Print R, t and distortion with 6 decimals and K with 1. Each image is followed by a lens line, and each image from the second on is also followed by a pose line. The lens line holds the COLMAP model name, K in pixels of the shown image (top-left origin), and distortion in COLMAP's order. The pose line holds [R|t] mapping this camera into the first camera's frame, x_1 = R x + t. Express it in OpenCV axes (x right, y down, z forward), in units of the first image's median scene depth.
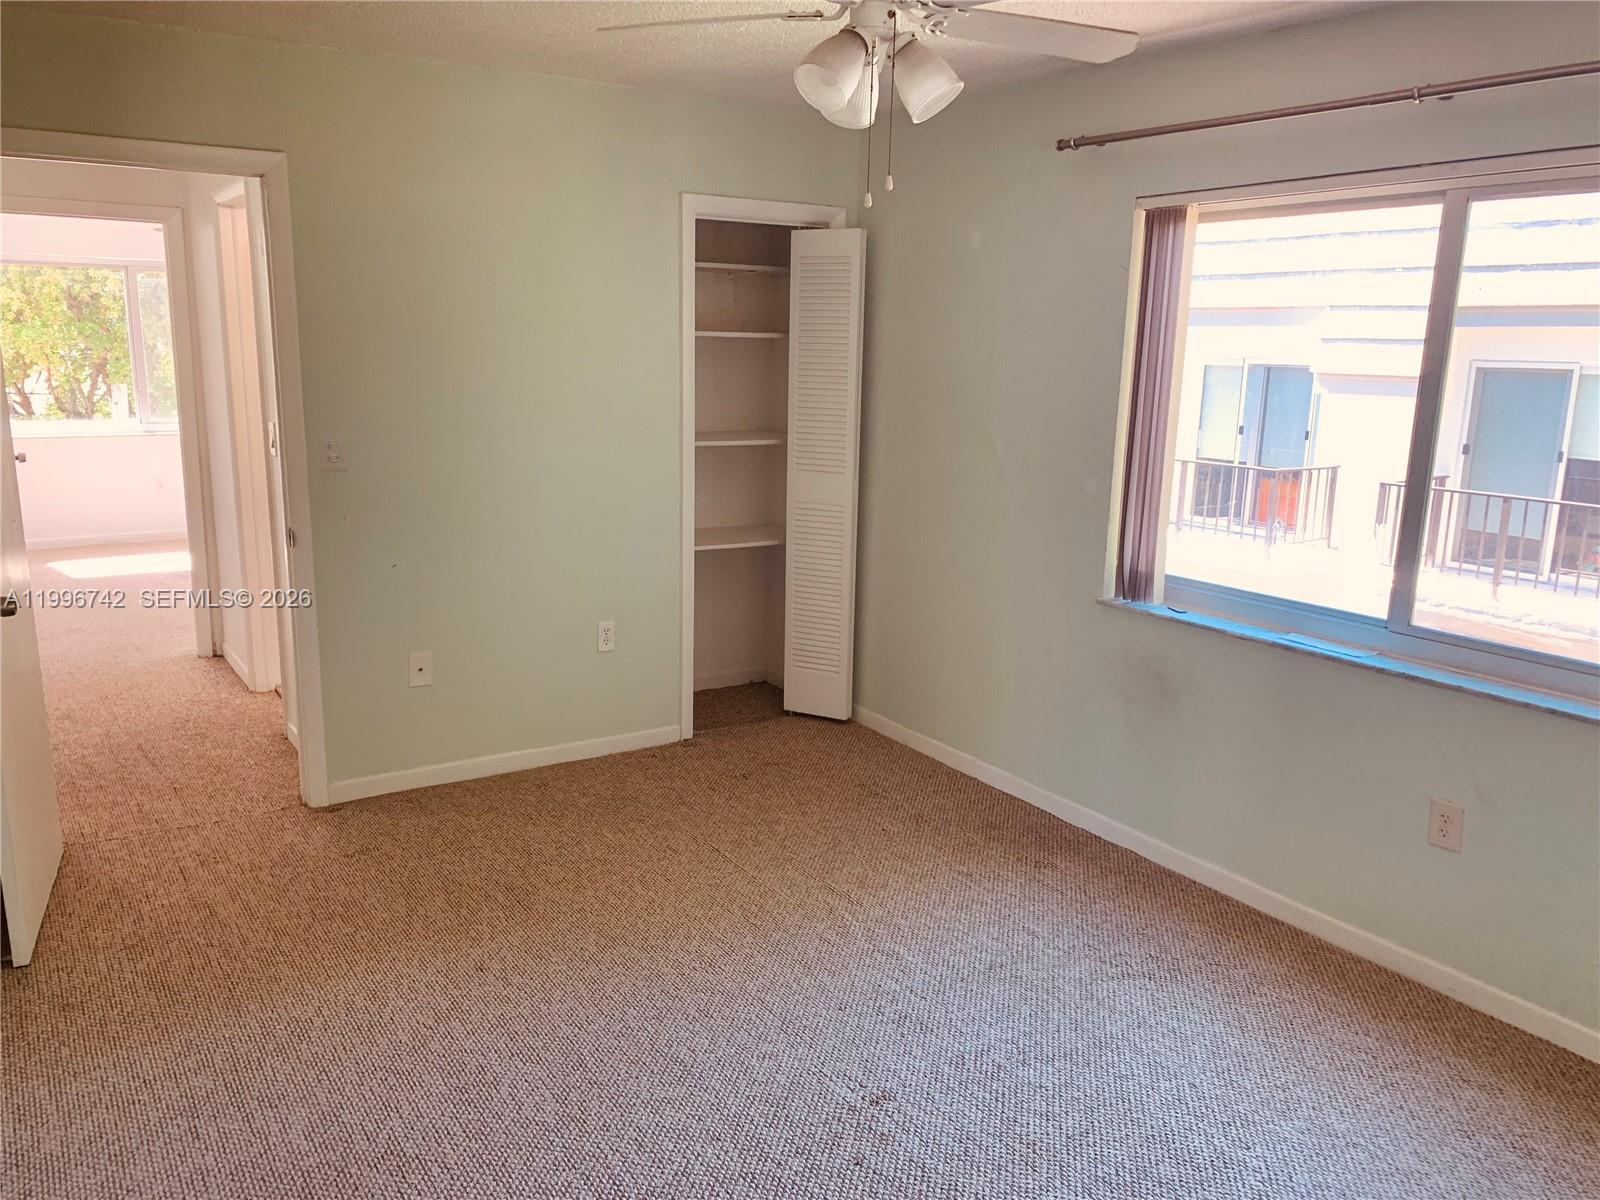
lens RADIAL K [[1225.1, 0, 789.4], [0, 1225.1, 606.4], [0, 0, 1]] dist [0.055022, -0.038633]
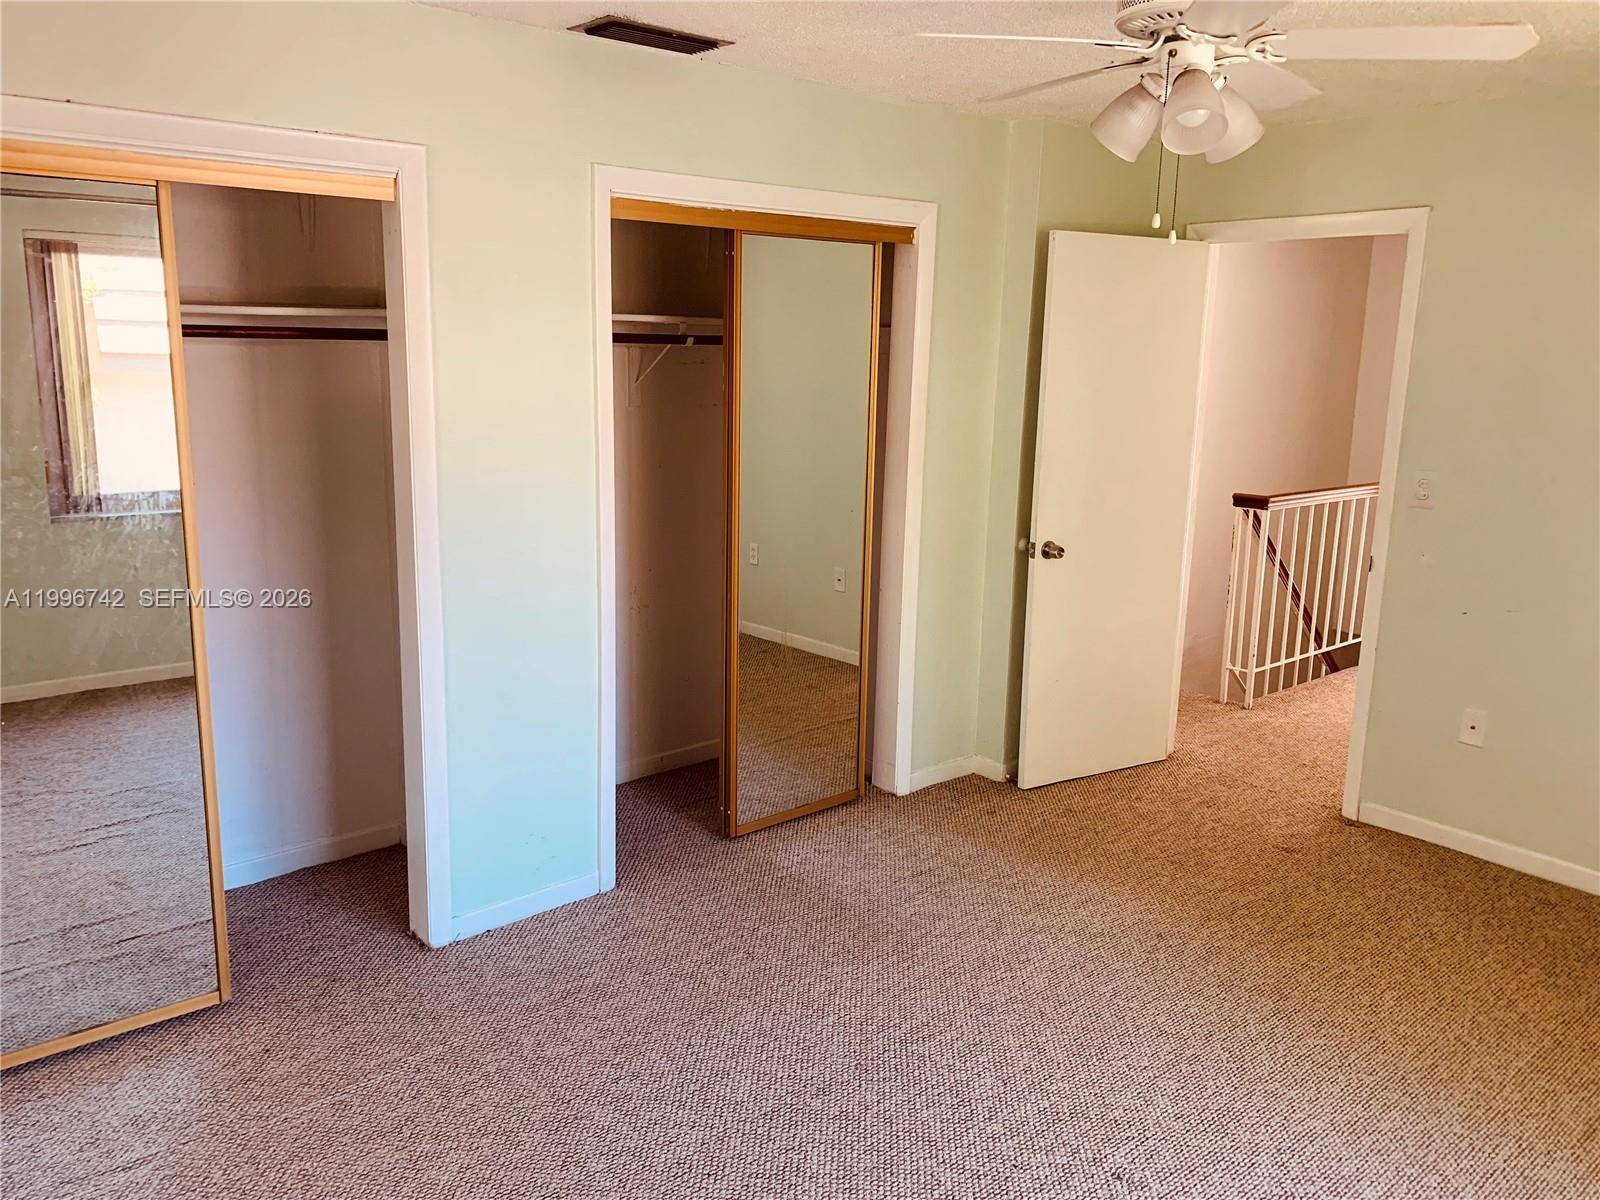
lens RADIAL K [[1225.1, 0, 794.6], [0, 1225.1, 595.6], [0, 0, 1]] dist [0.055022, -0.038633]
pose [[0.138704, 0.186195, -0.972673, 0.673330], [-0.232677, 0.960801, 0.150743, -0.086312], [0.962612, 0.205410, 0.176591, 0.384390]]
